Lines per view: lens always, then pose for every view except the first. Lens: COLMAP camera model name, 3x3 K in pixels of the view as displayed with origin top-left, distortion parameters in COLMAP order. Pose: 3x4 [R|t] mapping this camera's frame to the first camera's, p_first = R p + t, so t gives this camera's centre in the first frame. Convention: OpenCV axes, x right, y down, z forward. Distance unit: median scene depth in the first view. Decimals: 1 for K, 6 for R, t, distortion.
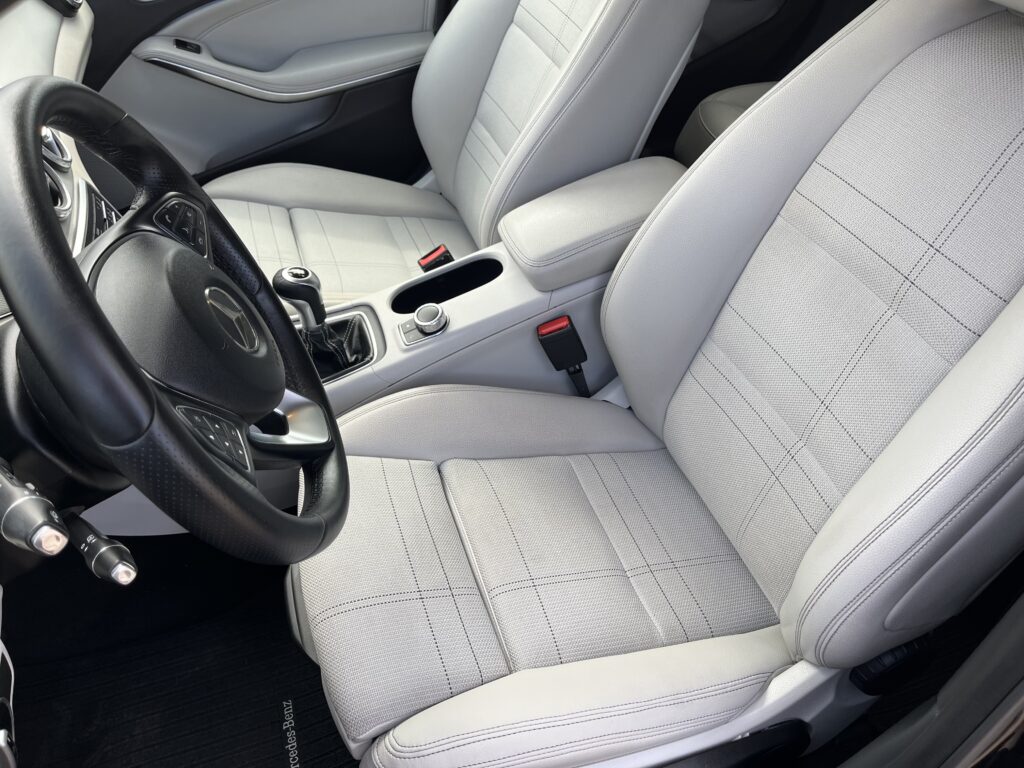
lens RADIAL K [[773.4, 0, 517.8], [0, 773.4, 391.3], [0, 0, 1]] dist [0.070345, -0.098289]
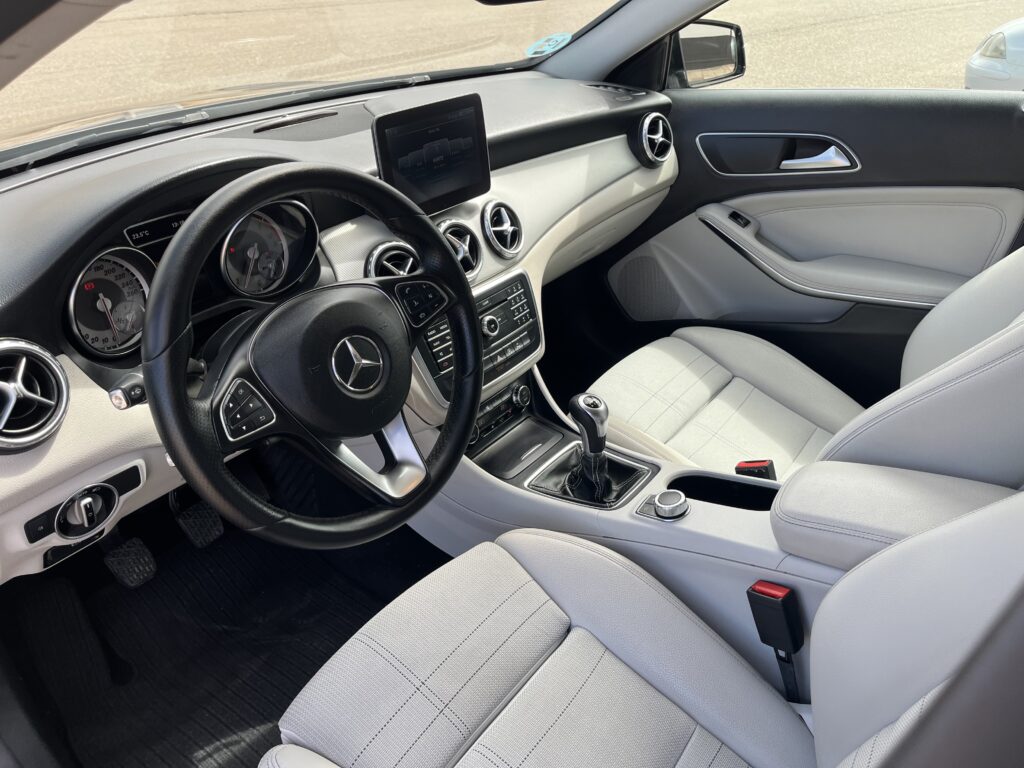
lens RADIAL K [[773.4, 0, 517.8], [0, 773.4, 391.3], [0, 0, 1]] dist [0.070345, -0.098289]
pose [[0.563256, 0.431165, -0.704868, 0.404607], [-0.567513, 0.821890, 0.049250, -0.149703], [0.600559, 0.372282, 0.707626, 0.140681]]
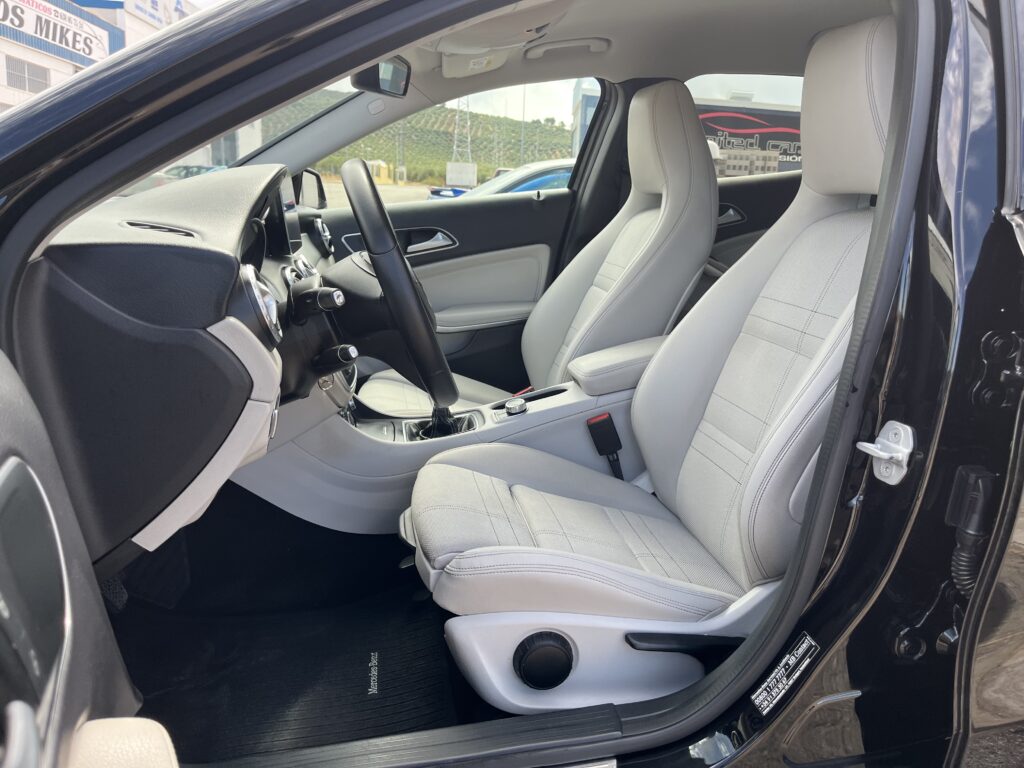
lens RADIAL K [[773.4, 0, 517.8], [0, 773.4, 391.3], [0, 0, 1]] dist [0.070345, -0.098289]
pose [[0.987662, 0.063298, -0.143235, 0.101528], [-0.123265, 0.878385, -0.461785, 0.567349], [0.096585, 0.473744, 0.875350, -0.325945]]
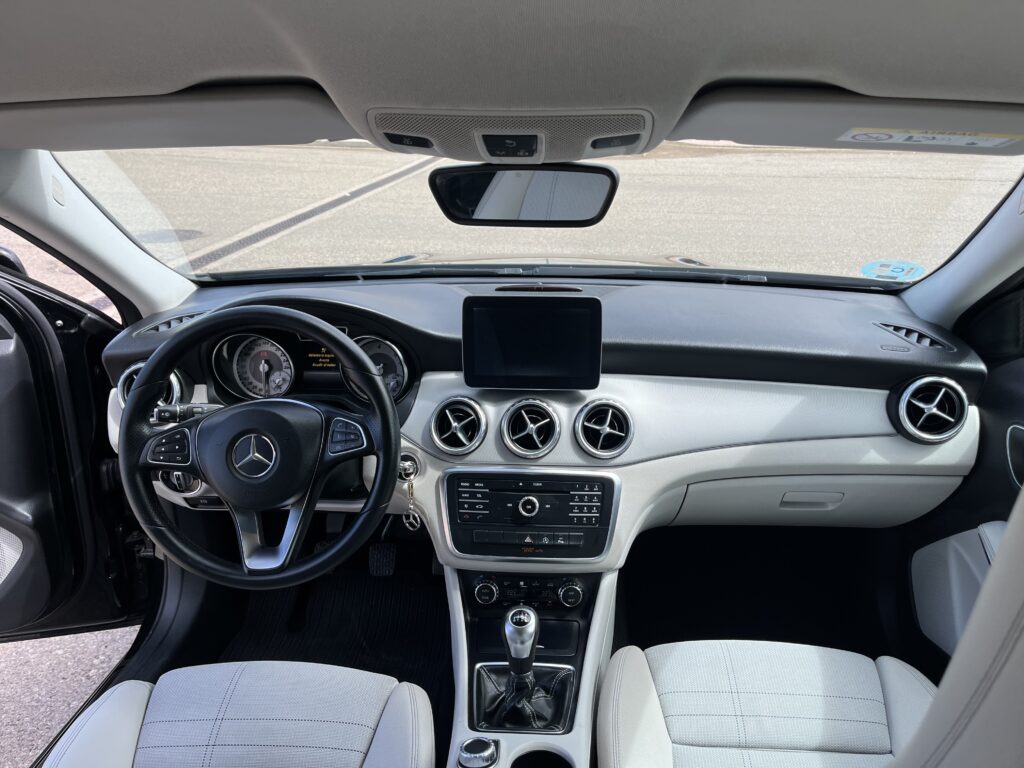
lens RADIAL K [[773.4, 0, 517.8], [0, 773.4, 391.3], [0, 0, 1]] dist [0.070345, -0.098289]
pose [[-0.368294, 0.343429, -0.863954, 0.491995], [-0.637372, 0.583258, 0.503555, -0.813560], [0.676843, 0.736116, 0.004082, 0.729042]]
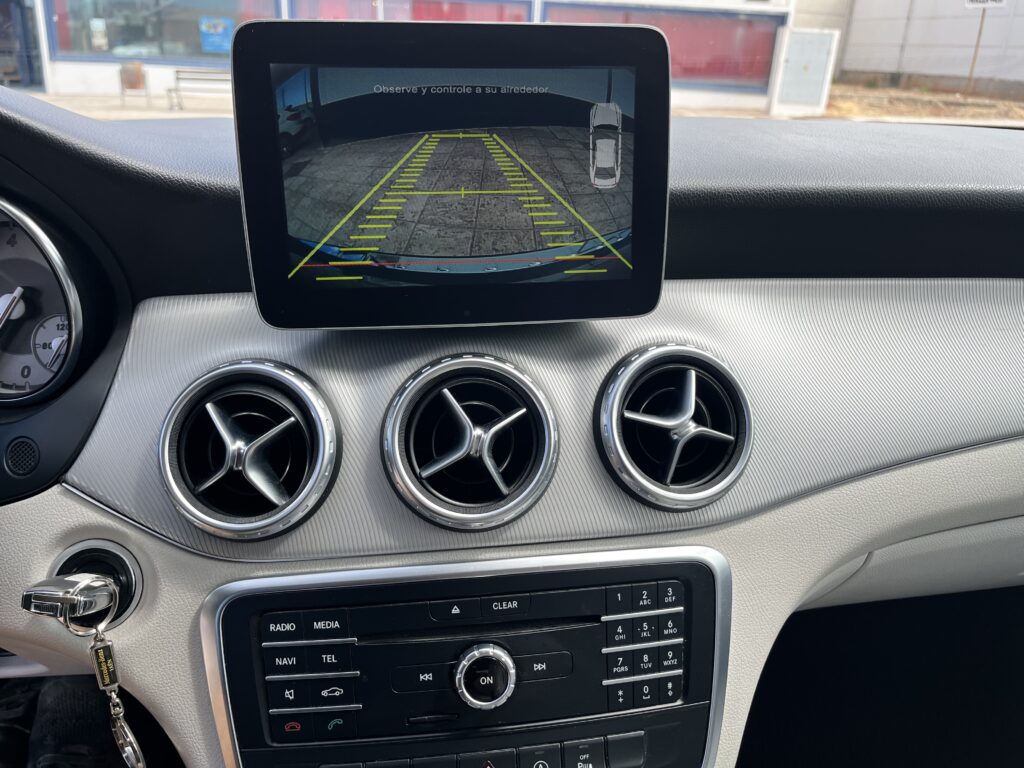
lens RADIAL K [[773.4, 0, 517.8], [0, 773.4, 391.3], [0, 0, 1]] dist [0.070345, -0.098289]
pose [[-0.179122, 0.363803, -0.914091, -0.149050], [-0.679999, 0.625678, 0.382267, -0.392465], [0.710997, 0.690054, 0.135313, 0.733678]]
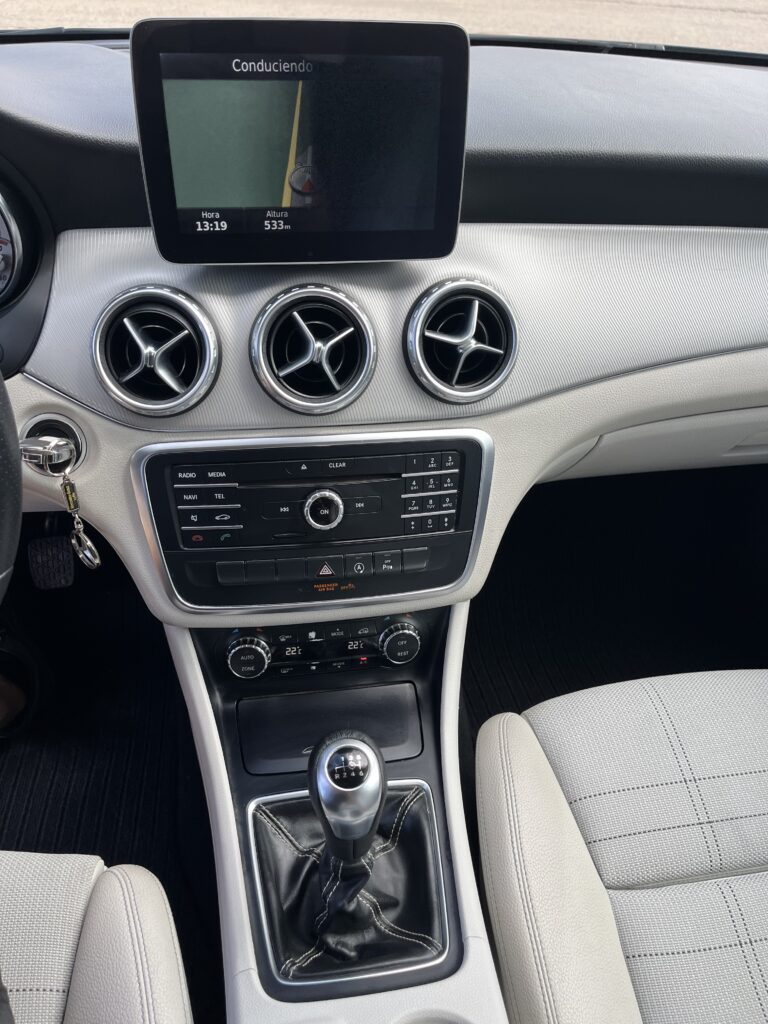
lens RADIAL K [[773.4, 0, 378.6], [0, 773.4, 527.0], [0, 0, 1]] dist [0.070345, -0.098289]
pose [[-0.166196, 0.624976, -0.762748, -0.004073], [-0.705788, 0.464797, 0.534628, -0.479235], [0.688652, 0.627191, 0.363853, 0.697034]]
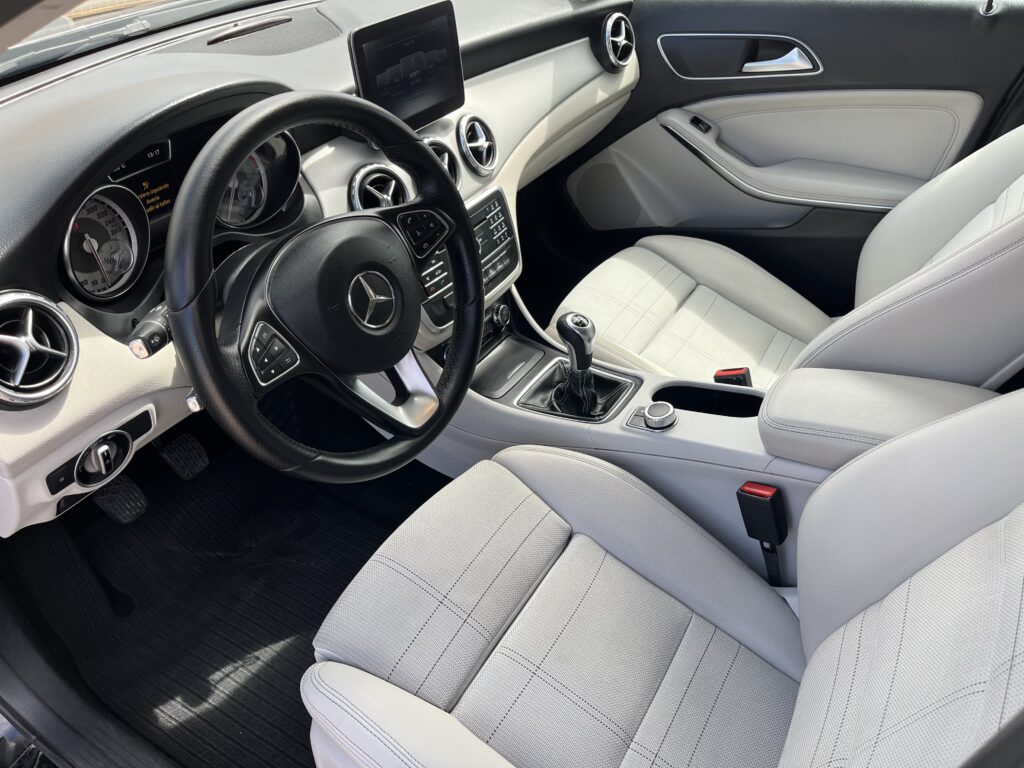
lens RADIAL K [[773.4, 0, 517.8], [0, 773.4, 391.3], [0, 0, 1]] dist [0.070345, -0.098289]
pose [[0.643212, 0.485429, -0.592146, 0.357625], [-0.535686, 0.837866, 0.104981, -0.127798], [0.547100, 0.249679, 0.798963, 0.068385]]
